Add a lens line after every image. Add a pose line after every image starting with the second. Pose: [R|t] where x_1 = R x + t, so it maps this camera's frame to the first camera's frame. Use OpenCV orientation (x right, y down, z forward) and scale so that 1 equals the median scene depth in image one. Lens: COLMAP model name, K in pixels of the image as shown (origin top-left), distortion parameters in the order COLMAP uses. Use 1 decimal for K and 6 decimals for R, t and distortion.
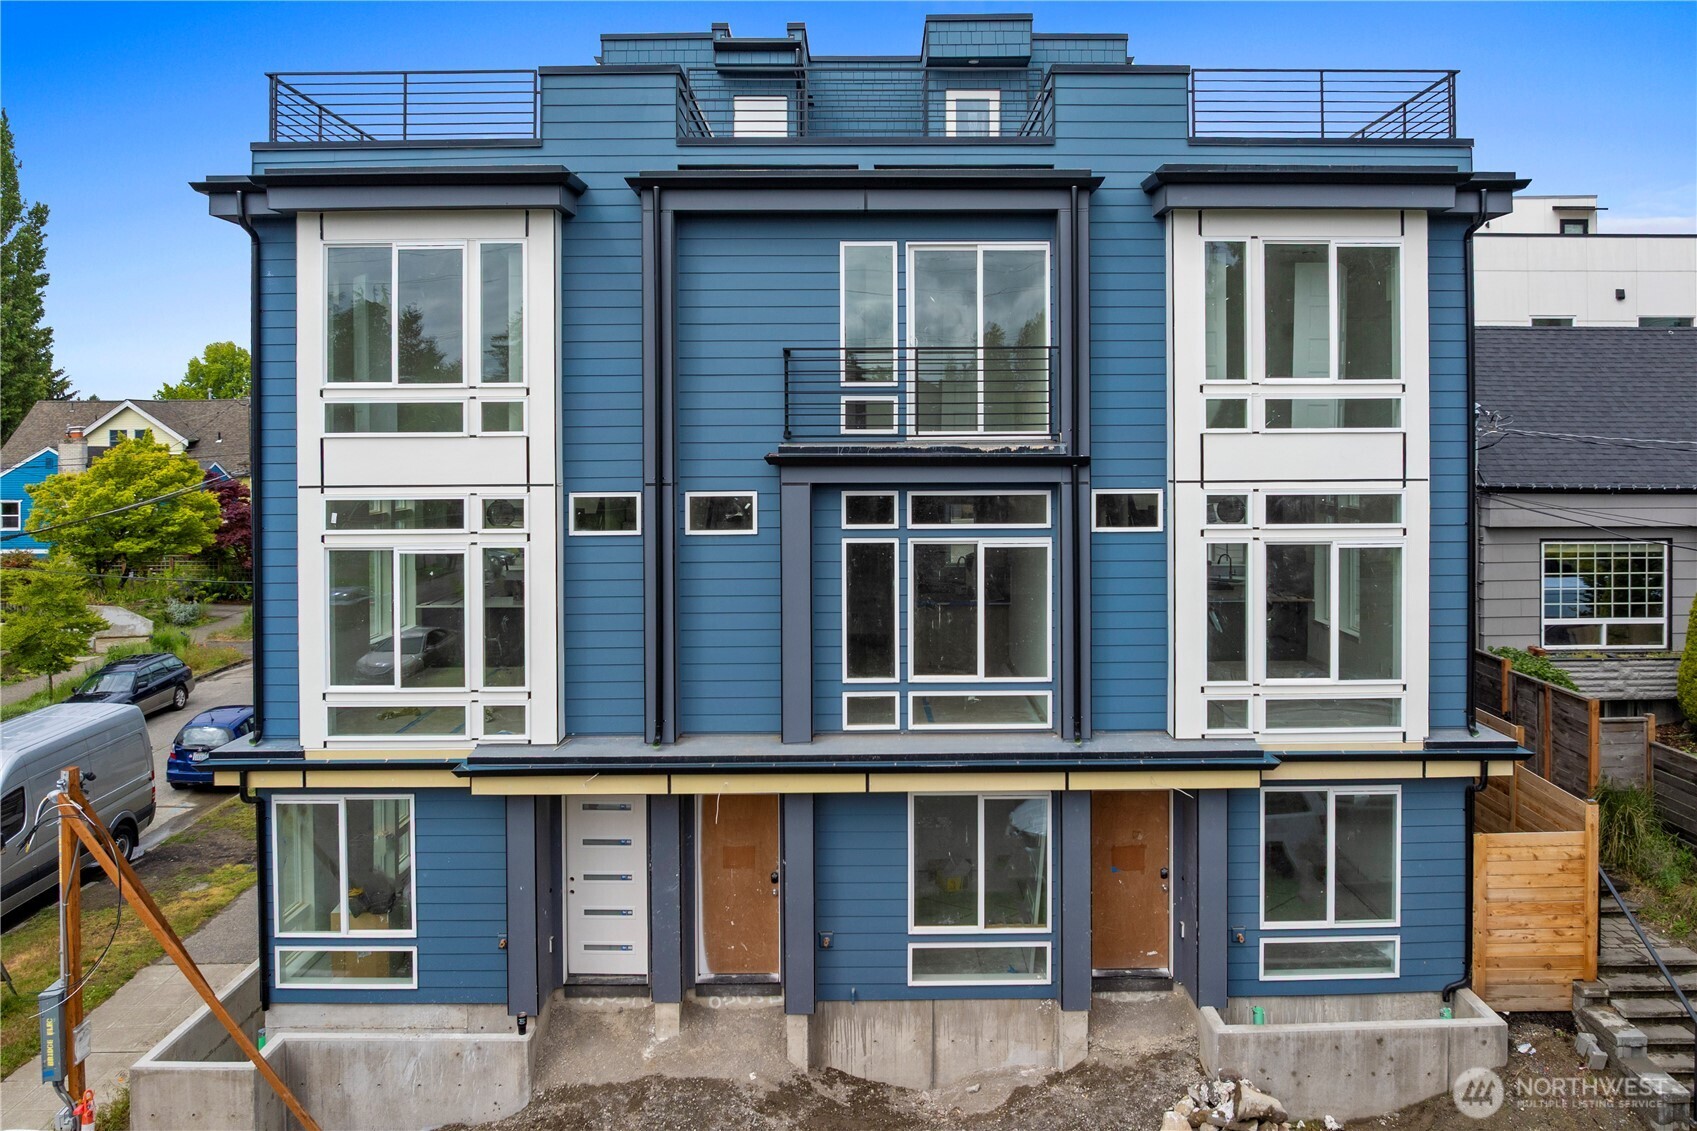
lens RADIAL K [[1273.1, 0, 883.1], [0, 1273.1, 445.5], [0, 0, 1]] dist [-0.040781, 0.004998]
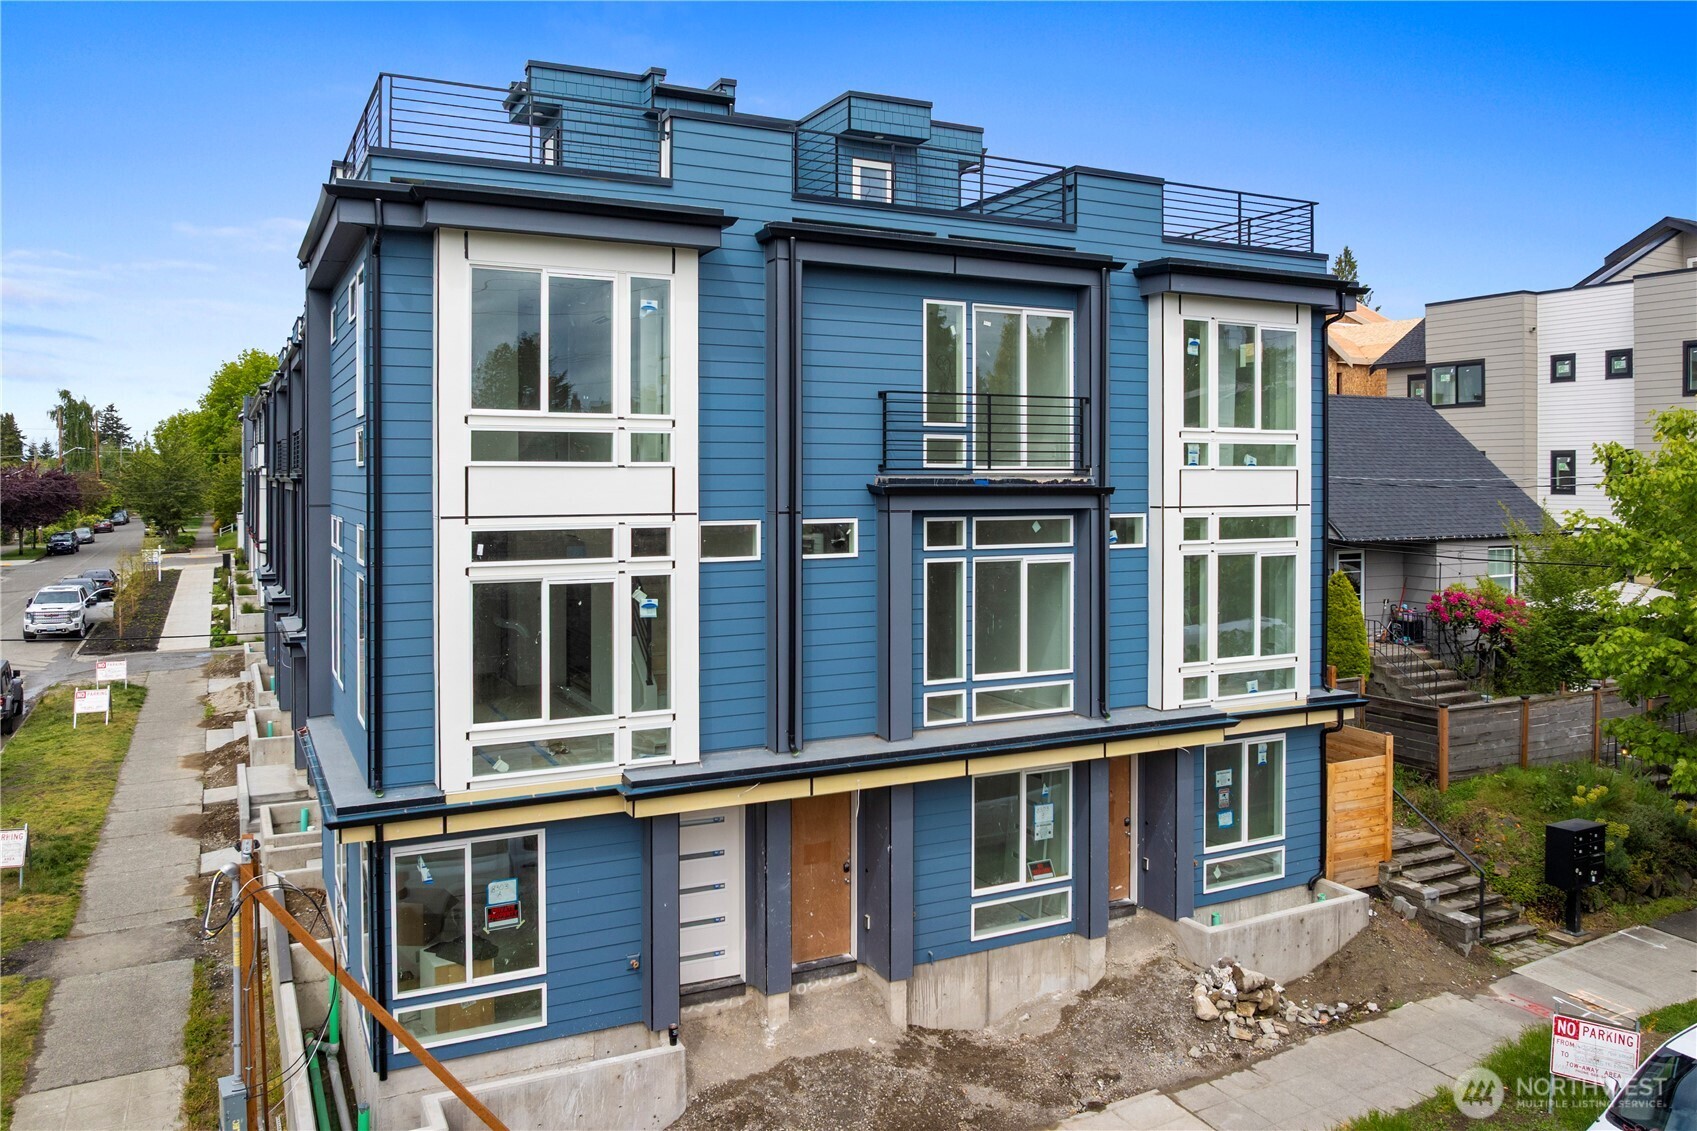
lens RADIAL K [[1273.1, 0, 874.9], [0, 1273.1, 486.9], [0, 0, 1]] dist [-0.040781, 0.004998]
pose [[0.889796, 0.002036, 0.456354, -0.602194], [-0.003559, 0.999991, 0.002477, 0.006018], [-0.456345, -0.003828, 0.889795, 0.003412]]
